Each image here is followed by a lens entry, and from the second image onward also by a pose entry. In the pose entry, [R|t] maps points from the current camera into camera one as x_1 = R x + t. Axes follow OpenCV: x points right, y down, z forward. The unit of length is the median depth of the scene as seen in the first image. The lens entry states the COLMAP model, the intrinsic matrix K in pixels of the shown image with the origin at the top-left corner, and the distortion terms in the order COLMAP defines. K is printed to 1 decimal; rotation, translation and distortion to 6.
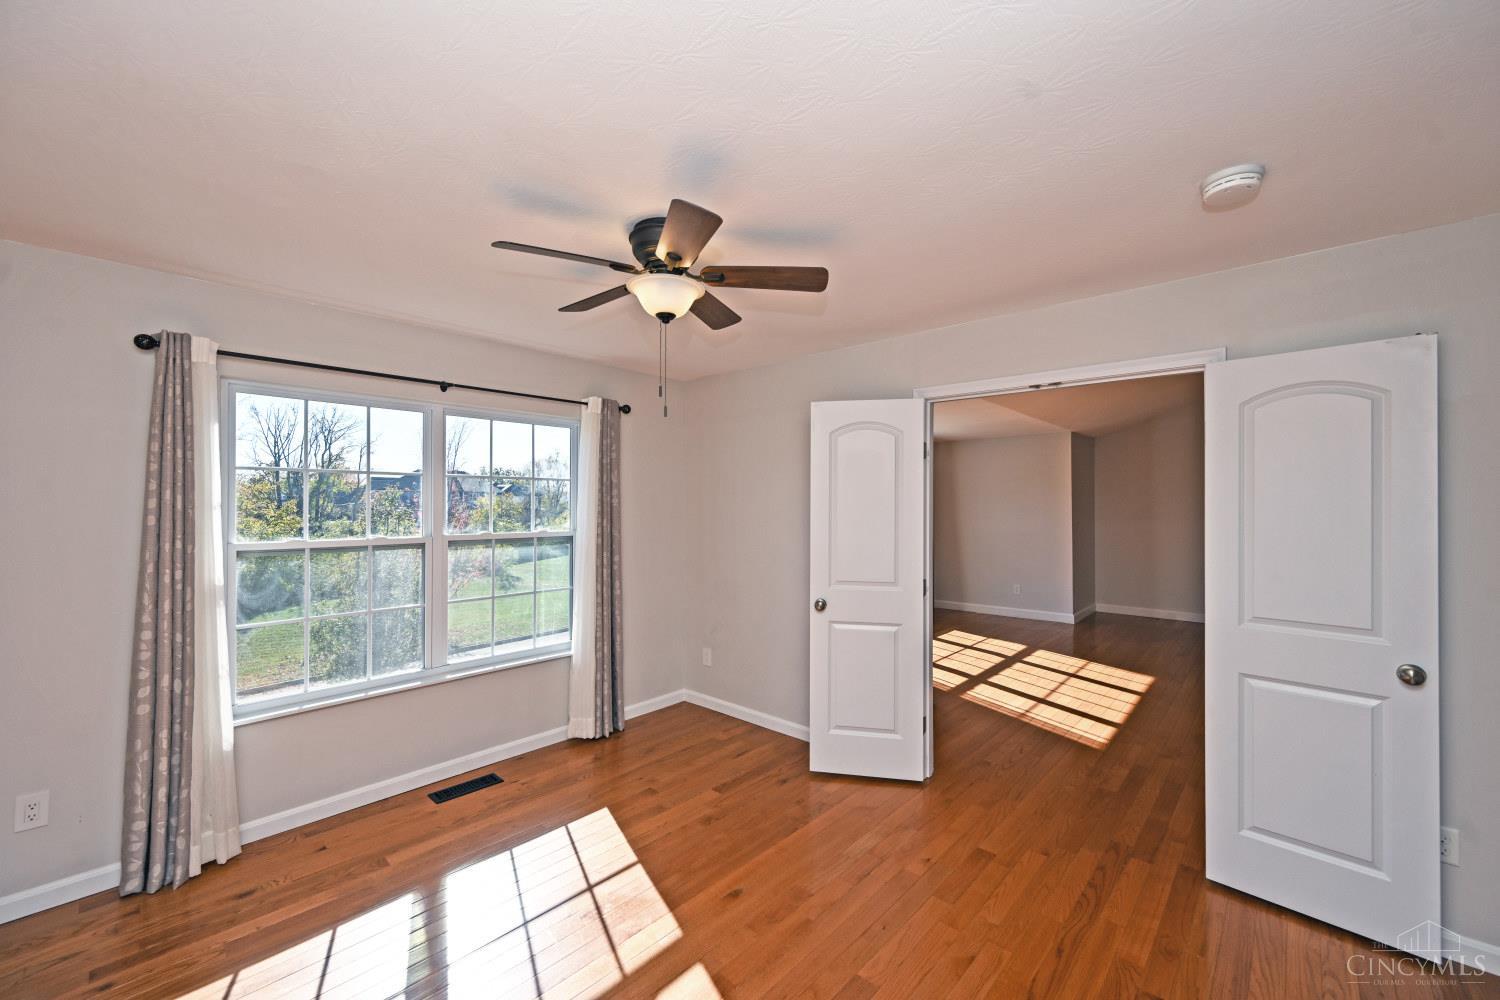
lens RADIAL K [[601.9, 0, 754.3], [0, 601.9, 501.1], [0, 0, 1]] dist [0.000969, -0.000079]
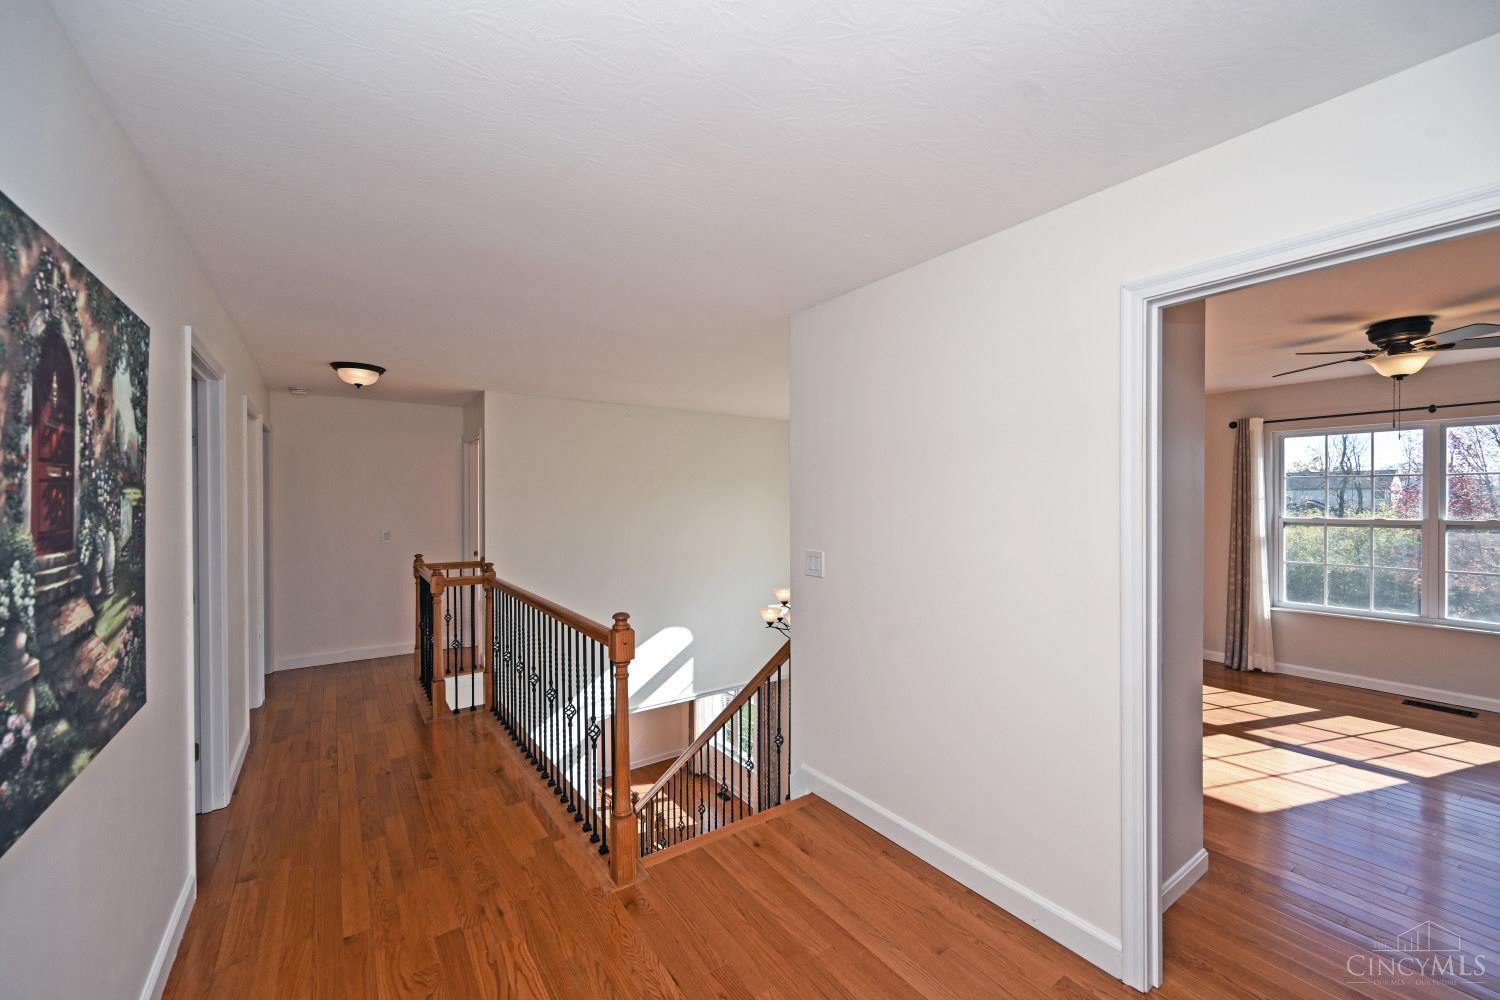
lens RADIAL K [[601.9, 0, 754.3], [0, 601.9, 501.1], [0, 0, 1]] dist [0.000969, -0.000079]
pose [[-0.184669, -0.000045, -0.982801, 1.431354], [0.002561, 0.999997, -0.000527, 0.017130], [0.982797, -0.002614, -0.184669, -0.320541]]
